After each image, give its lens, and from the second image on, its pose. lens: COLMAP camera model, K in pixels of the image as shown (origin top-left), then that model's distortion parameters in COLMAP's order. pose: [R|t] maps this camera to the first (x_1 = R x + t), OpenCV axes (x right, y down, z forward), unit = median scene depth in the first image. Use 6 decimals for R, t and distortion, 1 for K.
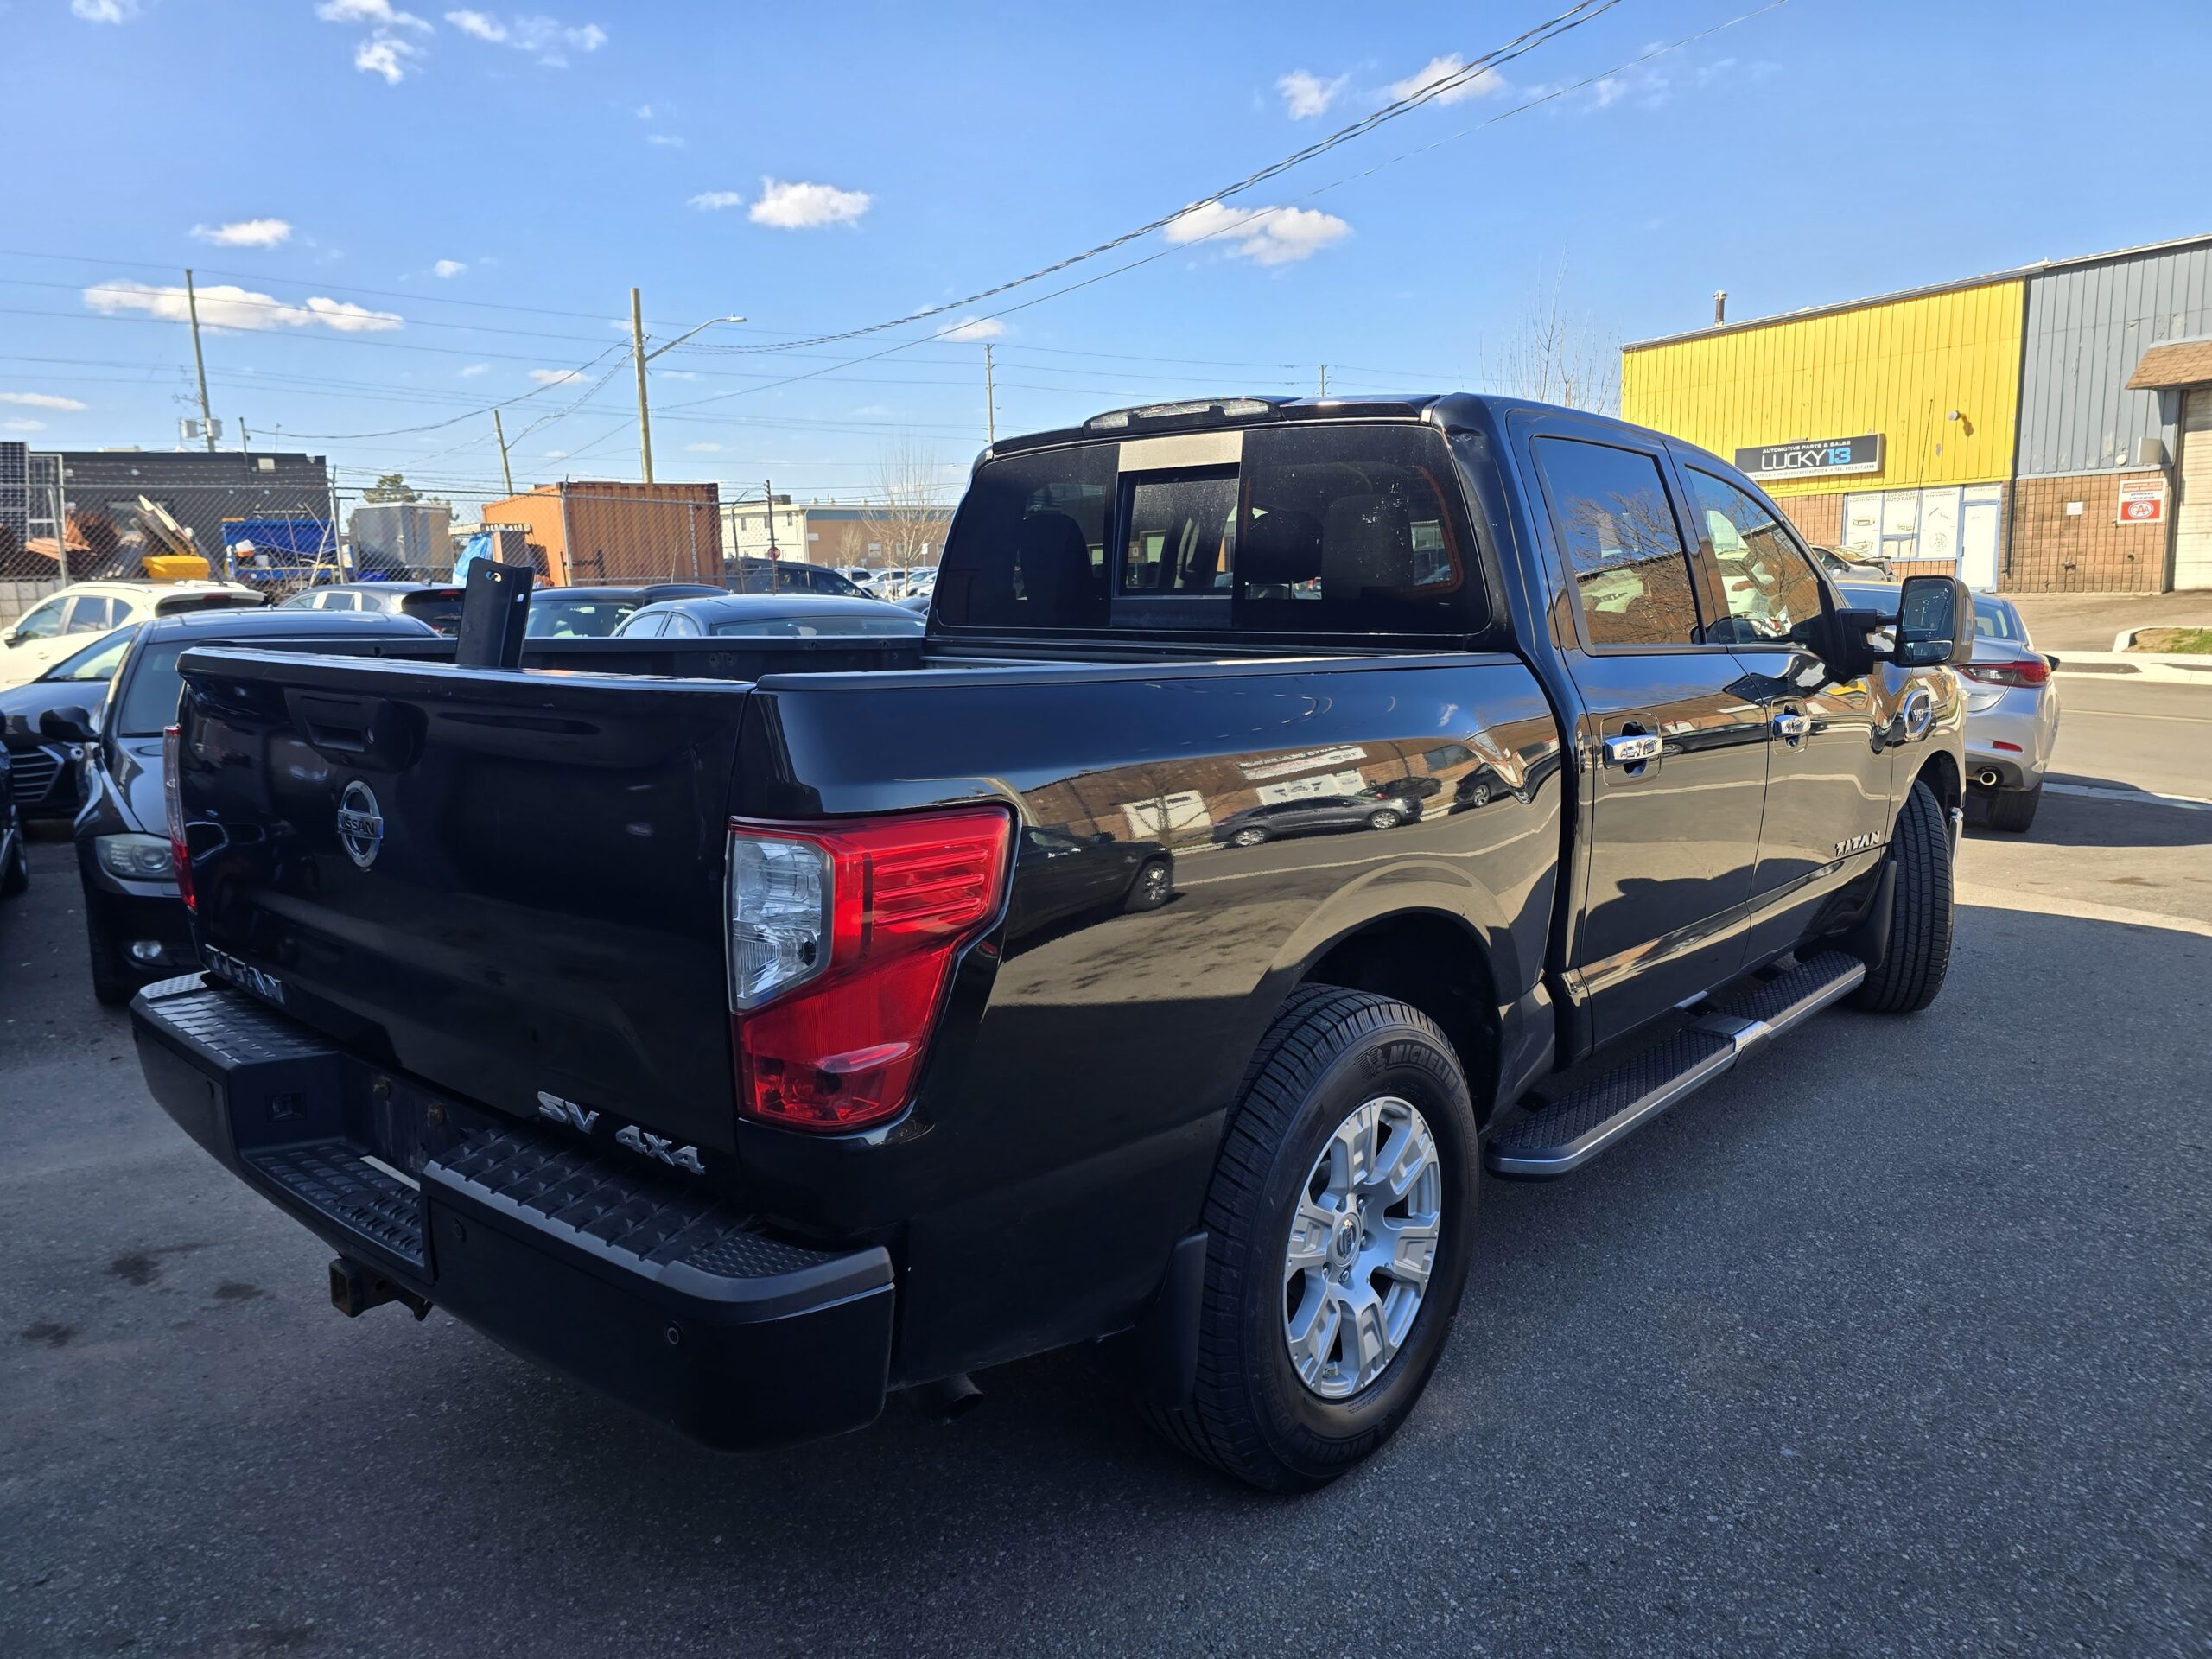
lens RADIAL K [[1490.6, 0, 1117.8], [0, 1490.6, 839.3], [0, 0, 1]] dist [0.049374, -0.047737]
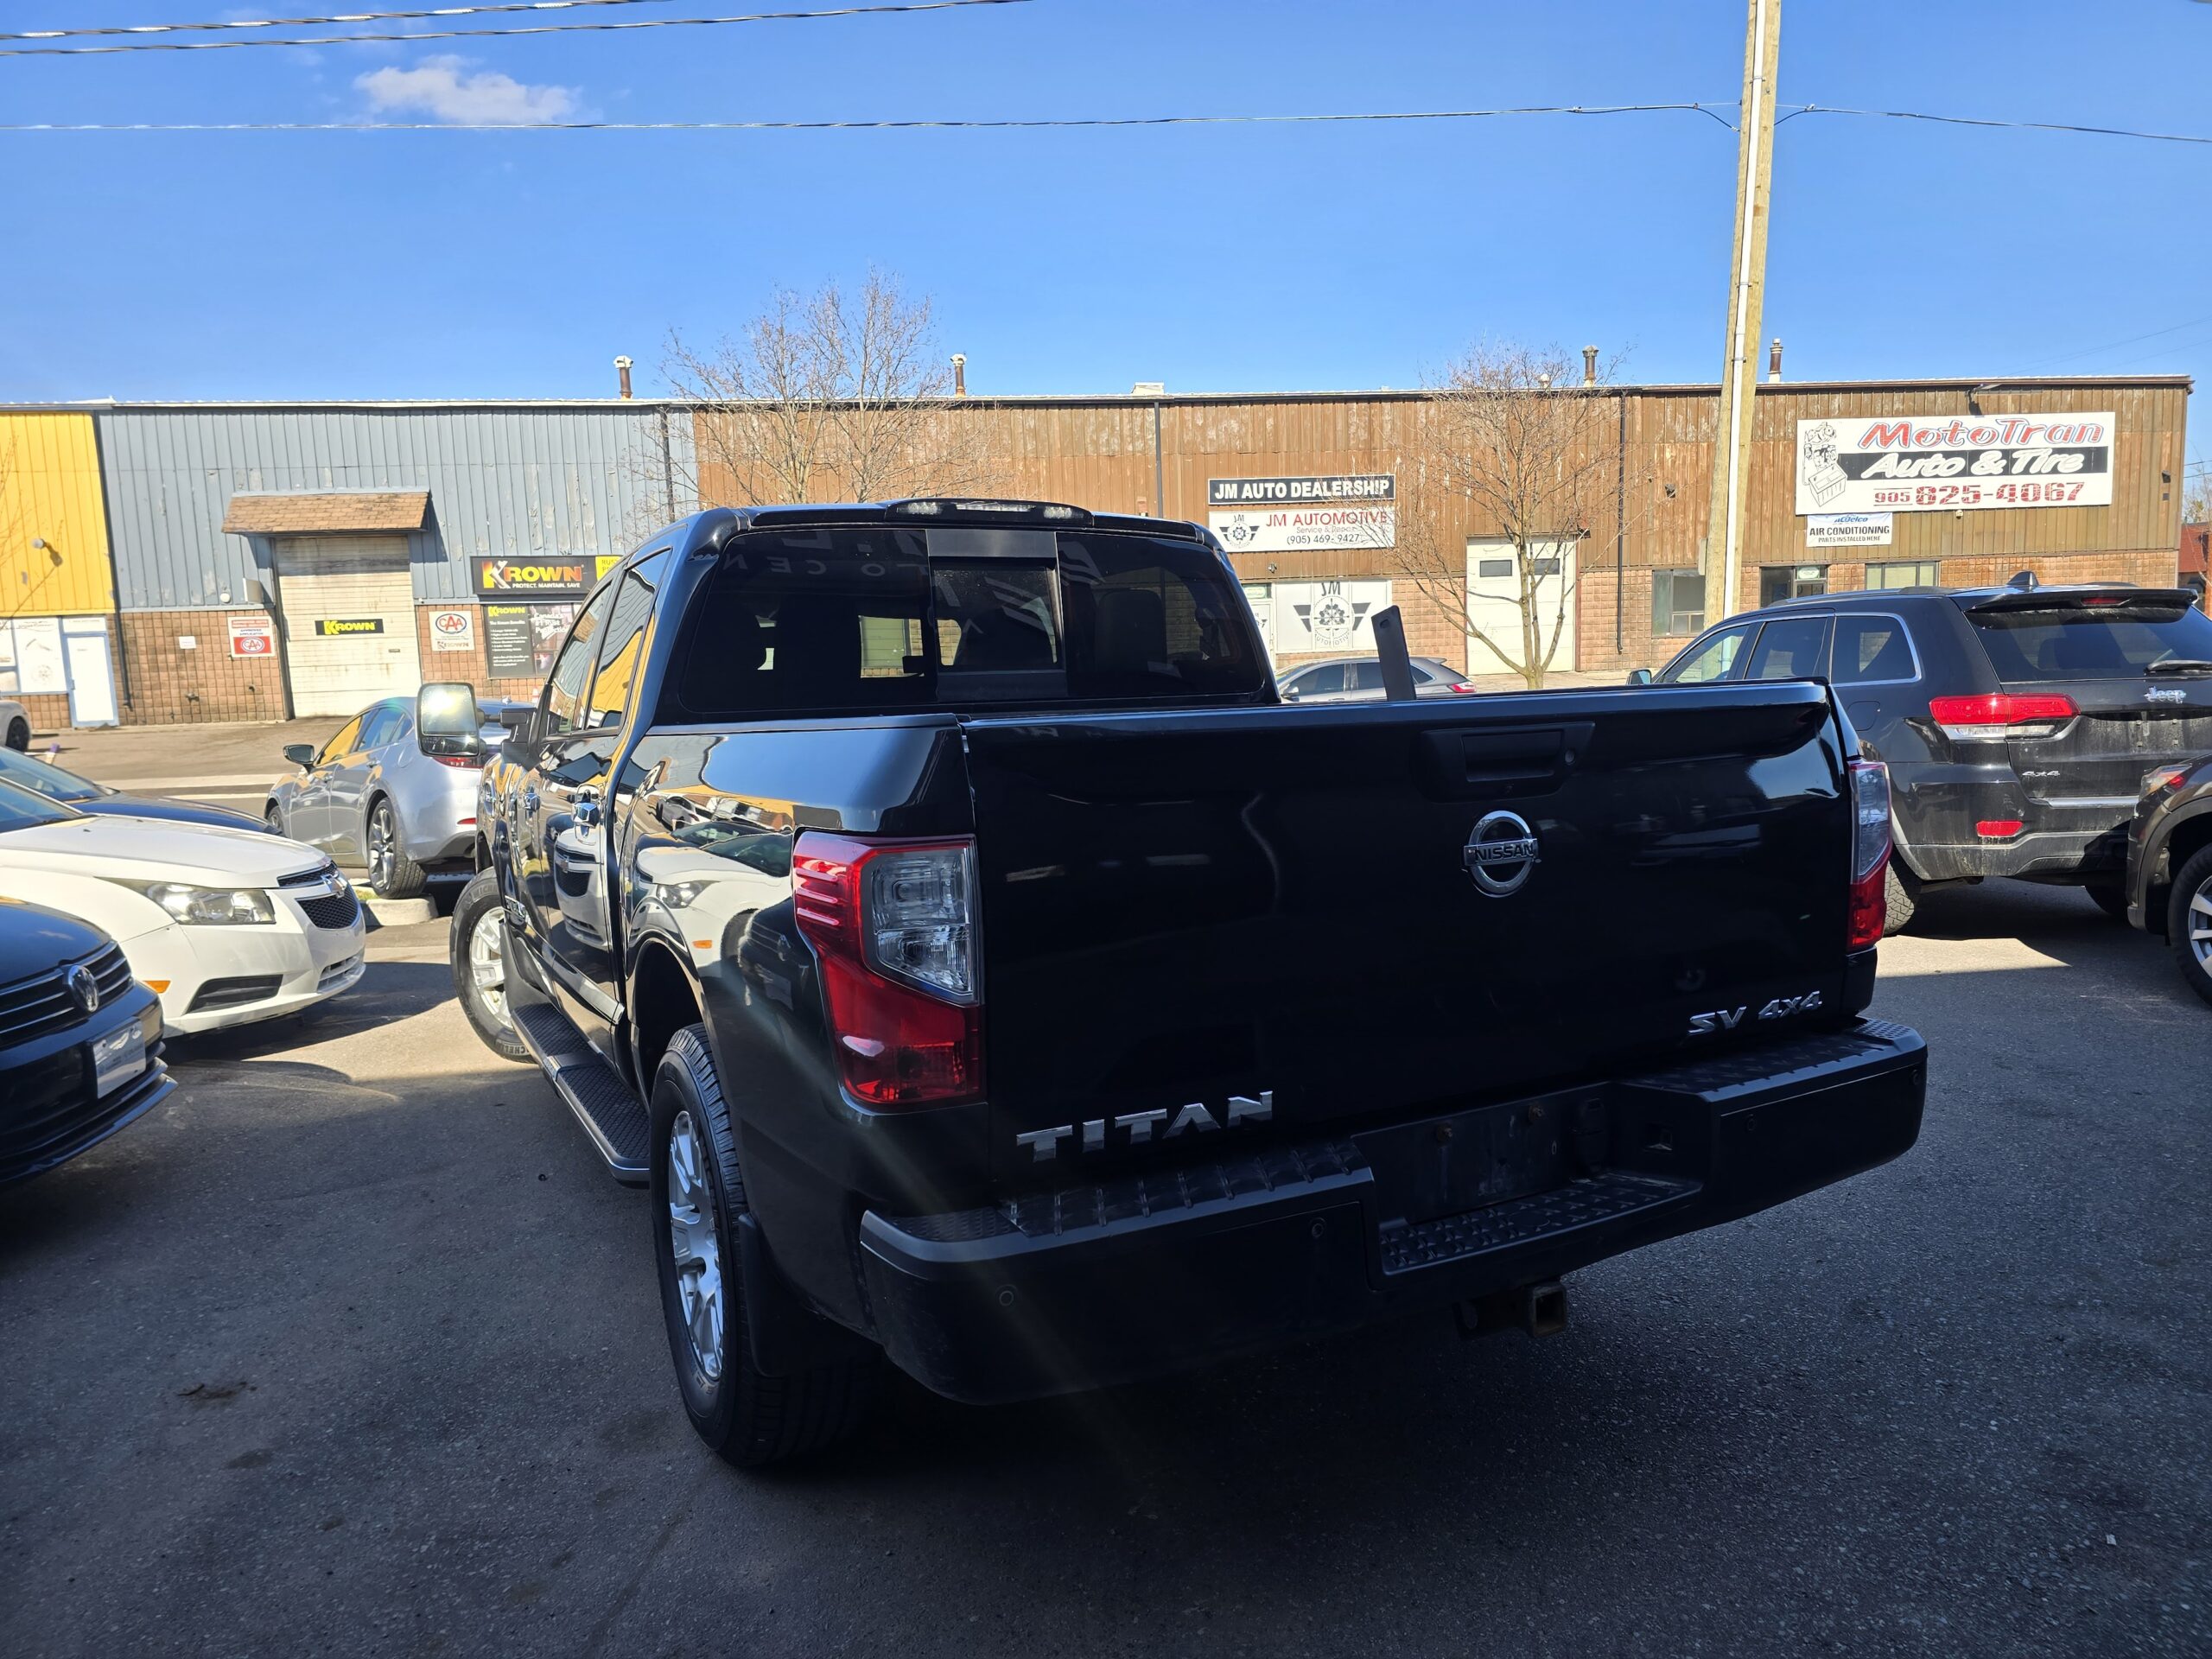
lens RADIAL K [[1498.2, 0, 1106.0], [0, 1498.2, 829.5], [0, 0, 1]] dist [0.054248, -0.048912]
pose [[0.355056, -0.096806, 0.929819, -0.122569], [0.187106, 0.981858, 0.030776, -0.008656], [-0.915929, 0.163047, 0.366727, 0.068423]]
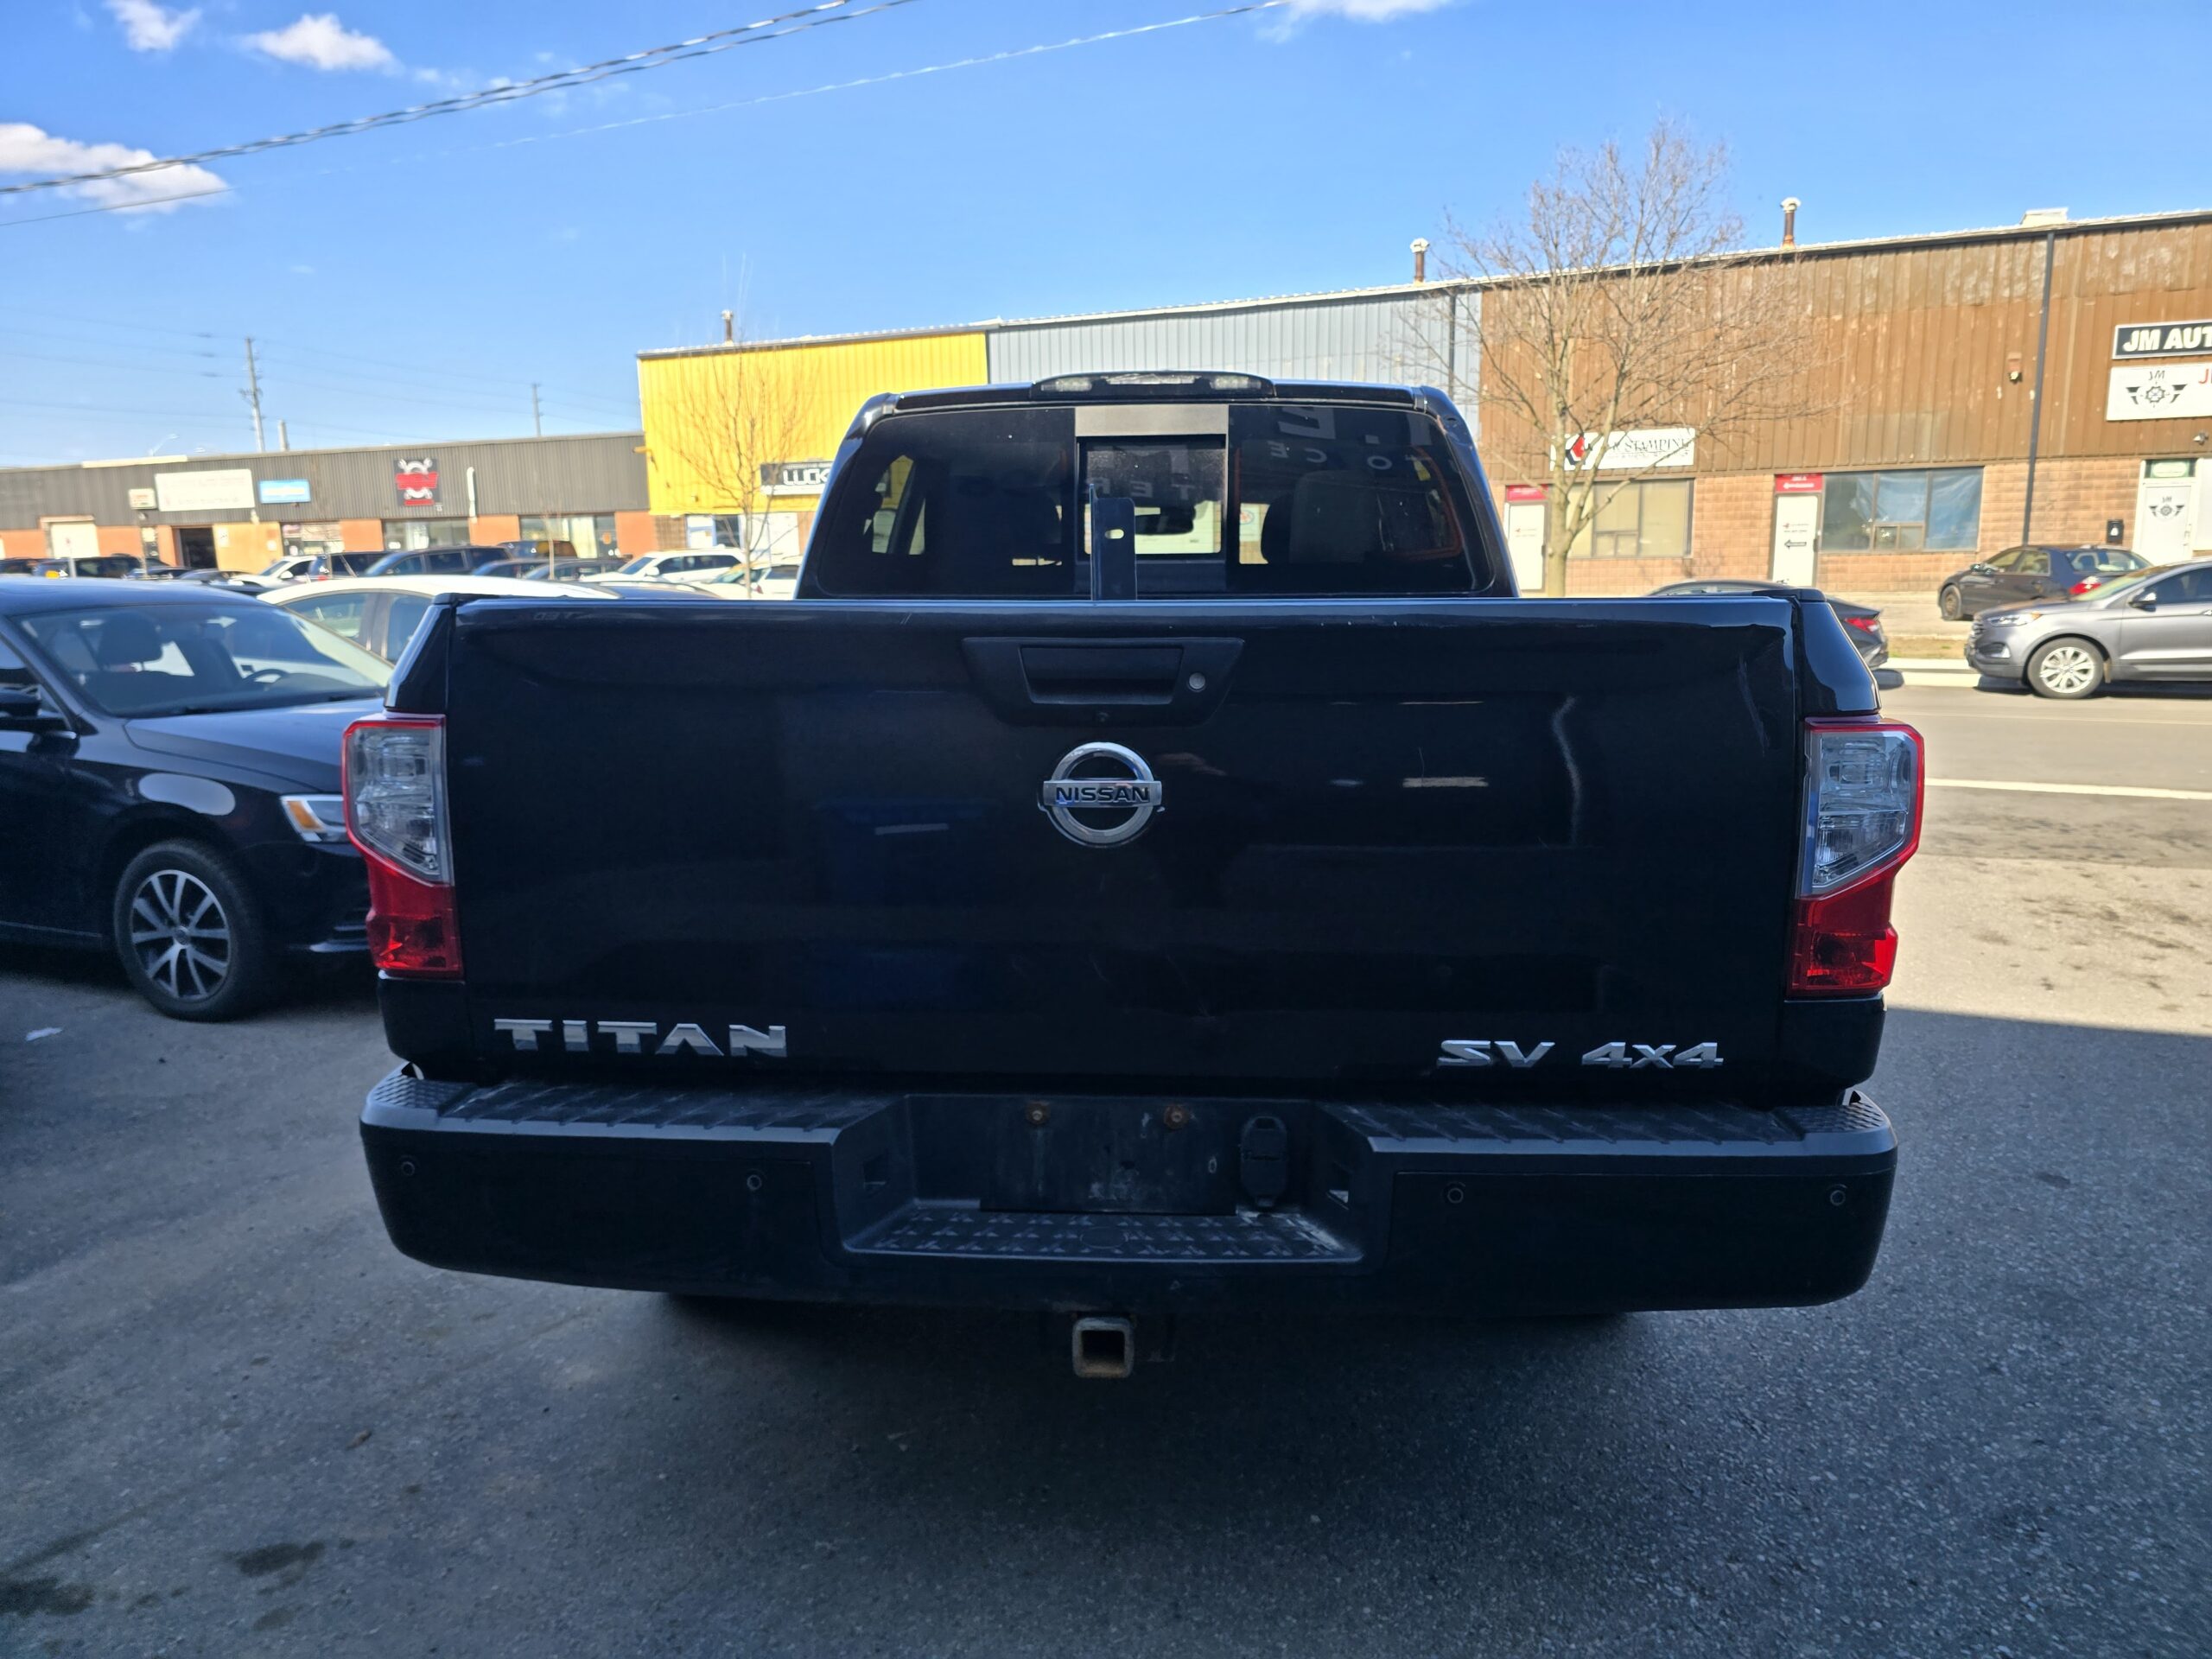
lens RADIAL K [[1490.6, 0, 1117.8], [0, 1490.6, 839.3], [0, 0, 1]] dist [0.049374, -0.047737]
pose [[0.795762, -0.097723, 0.597673, -0.077192], [0.101025, 0.994487, 0.028097, -0.000508], [-0.597124, 0.038021, 0.801248, 0.025091]]
